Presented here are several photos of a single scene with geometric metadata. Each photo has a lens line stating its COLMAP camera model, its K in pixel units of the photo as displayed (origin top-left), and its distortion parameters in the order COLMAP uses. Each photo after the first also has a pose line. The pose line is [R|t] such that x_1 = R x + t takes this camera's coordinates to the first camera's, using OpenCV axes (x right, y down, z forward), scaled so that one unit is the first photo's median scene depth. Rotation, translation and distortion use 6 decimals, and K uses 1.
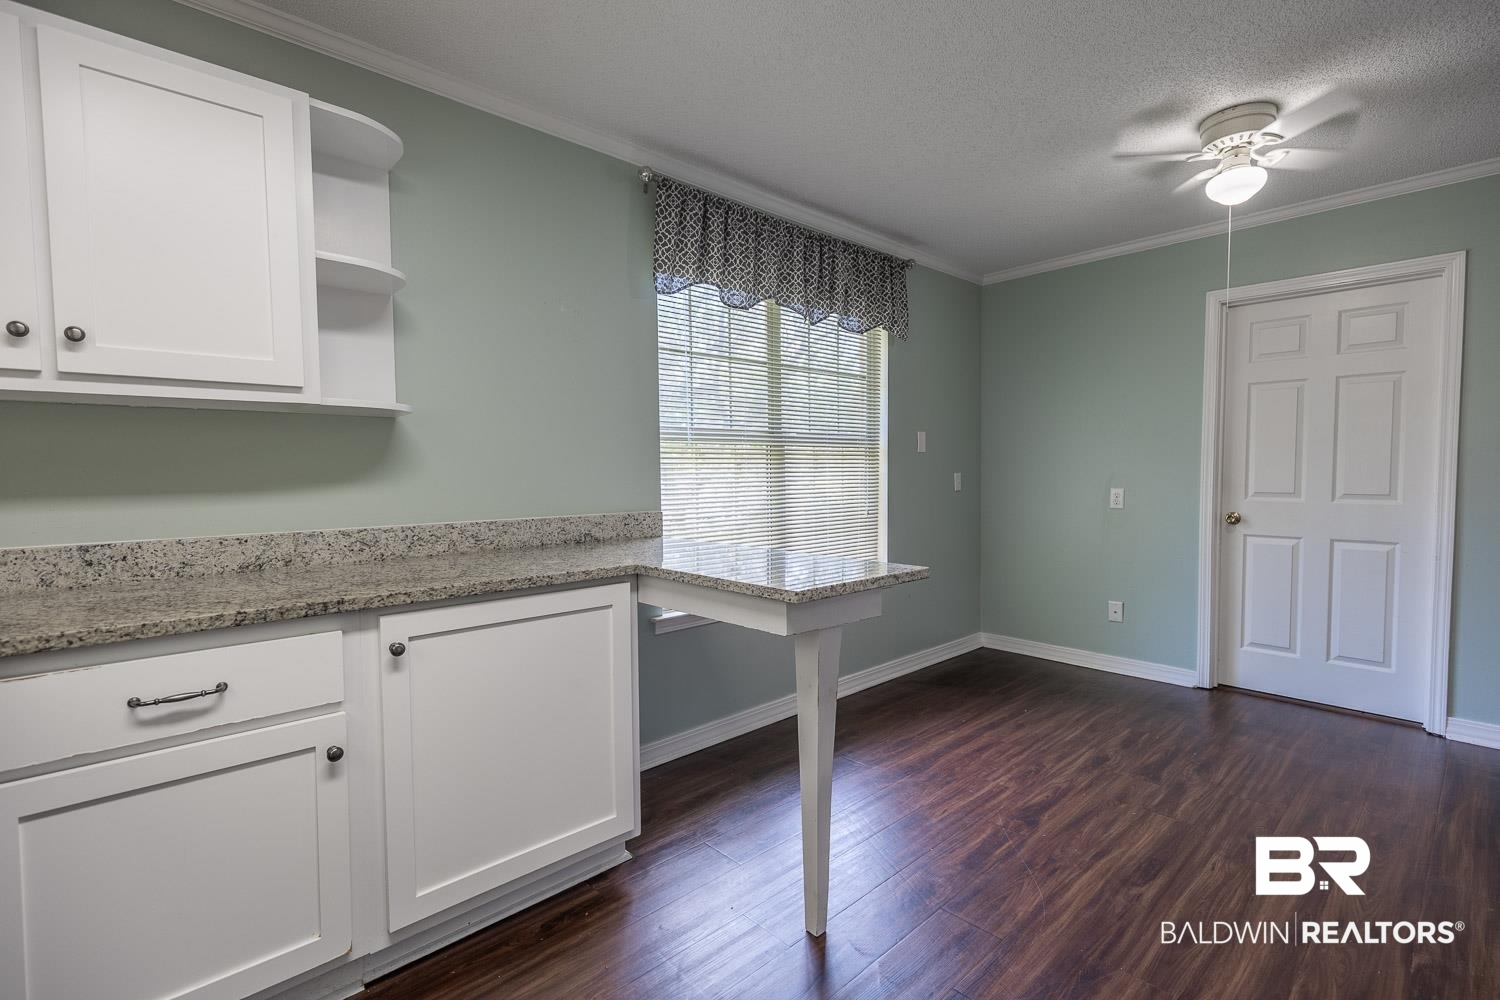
lens RADIAL K [[681.9, 0, 752.0], [0, 681.9, 497.4], [0, 0, 1]] dist [0.003888, -0.000060]
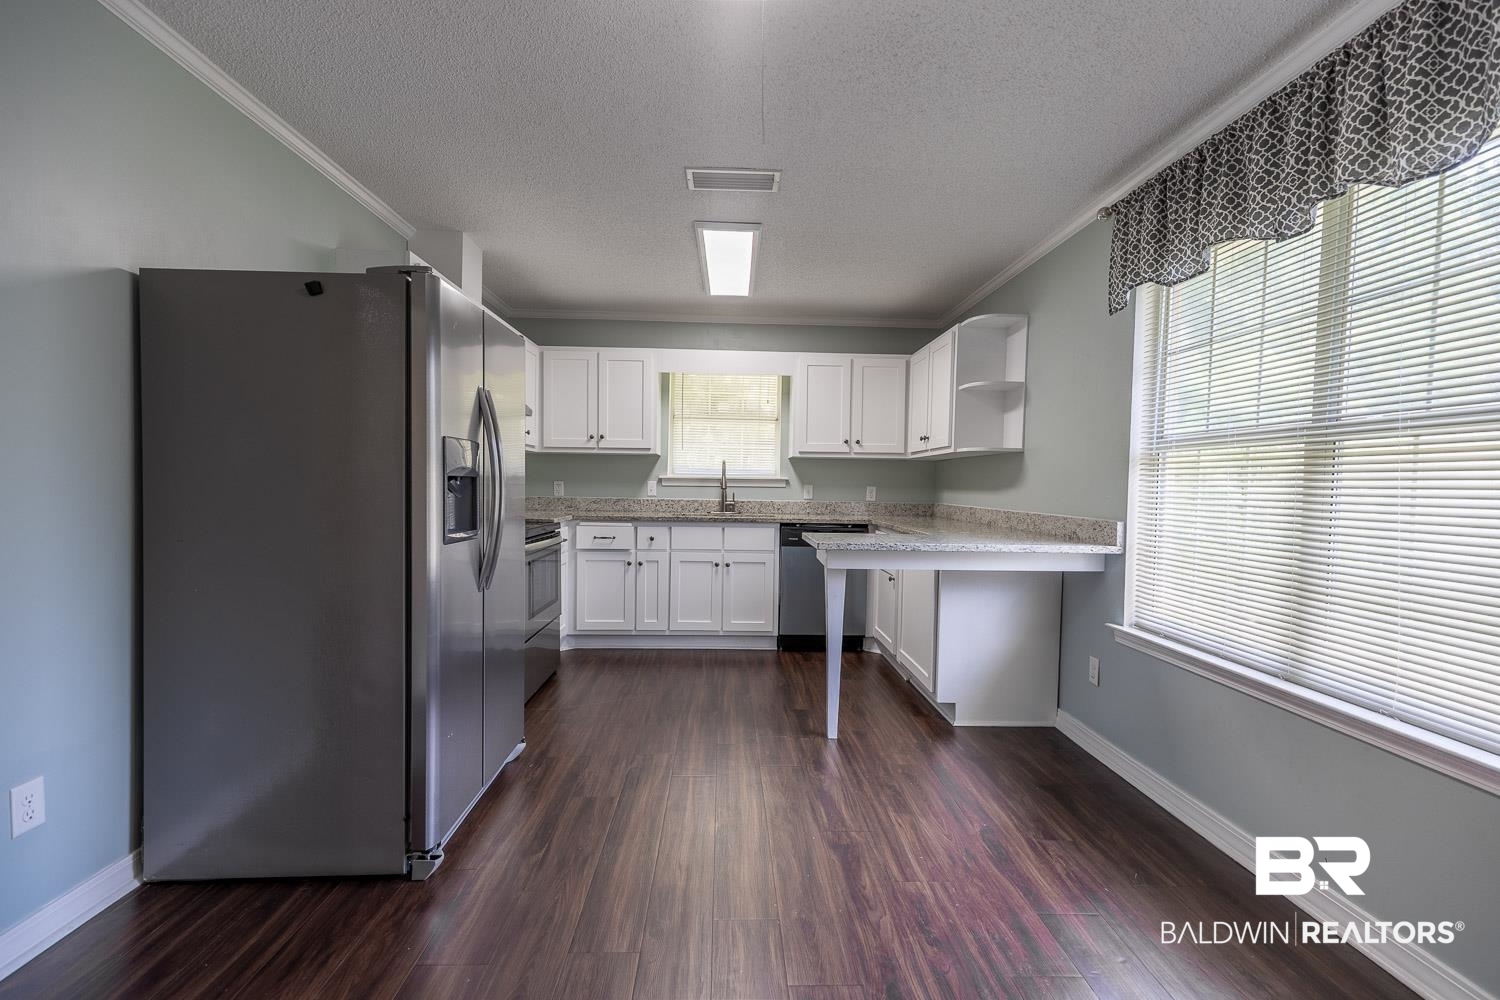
lens RADIAL K [[681.9, 0, 762.3], [0, 681.9, 501.0], [0, 0, 1]] dist [0.003888, -0.000060]
pose [[-0.635197, 0.015900, -0.772187, 1.259680], [-0.046460, 0.997191, 0.058751, -0.060250], [0.770952, 0.073194, -0.632674, 1.556517]]
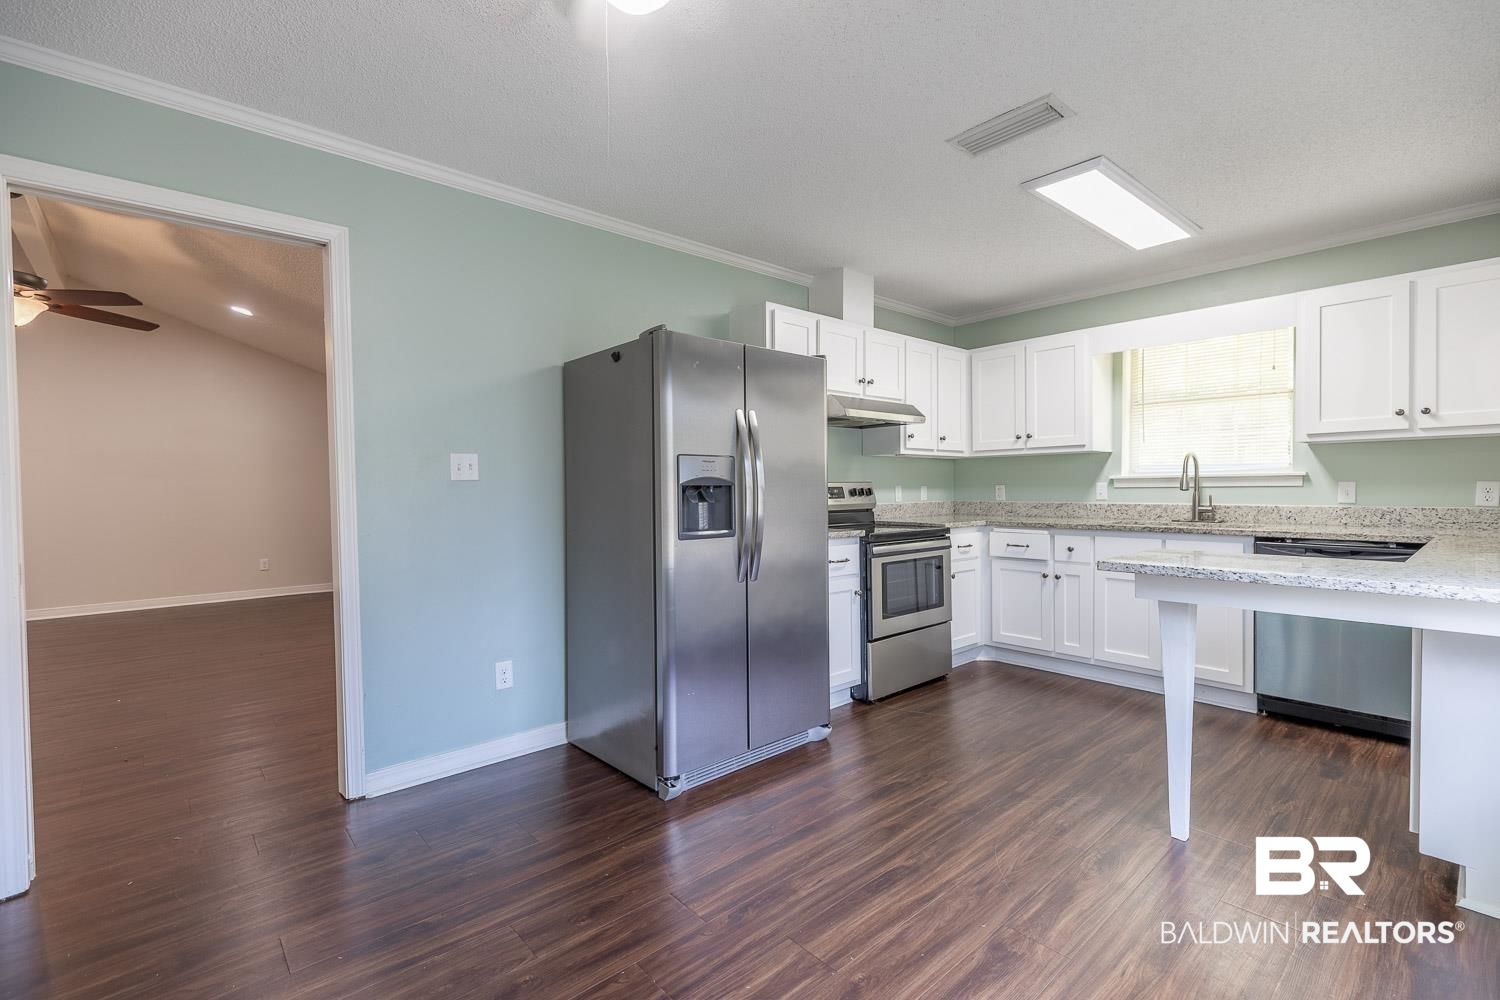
lens RADIAL K [[681.9, 0, 748.4], [0, 681.9, 498.4], [0, 0, 1]] dist [0.003888, -0.000060]
pose [[-0.999720, 0.015877, 0.017525, 0.690692], [0.016929, 0.997956, 0.061618, -0.068048], [-0.016511, 0.061897, -0.997946, 1.798000]]
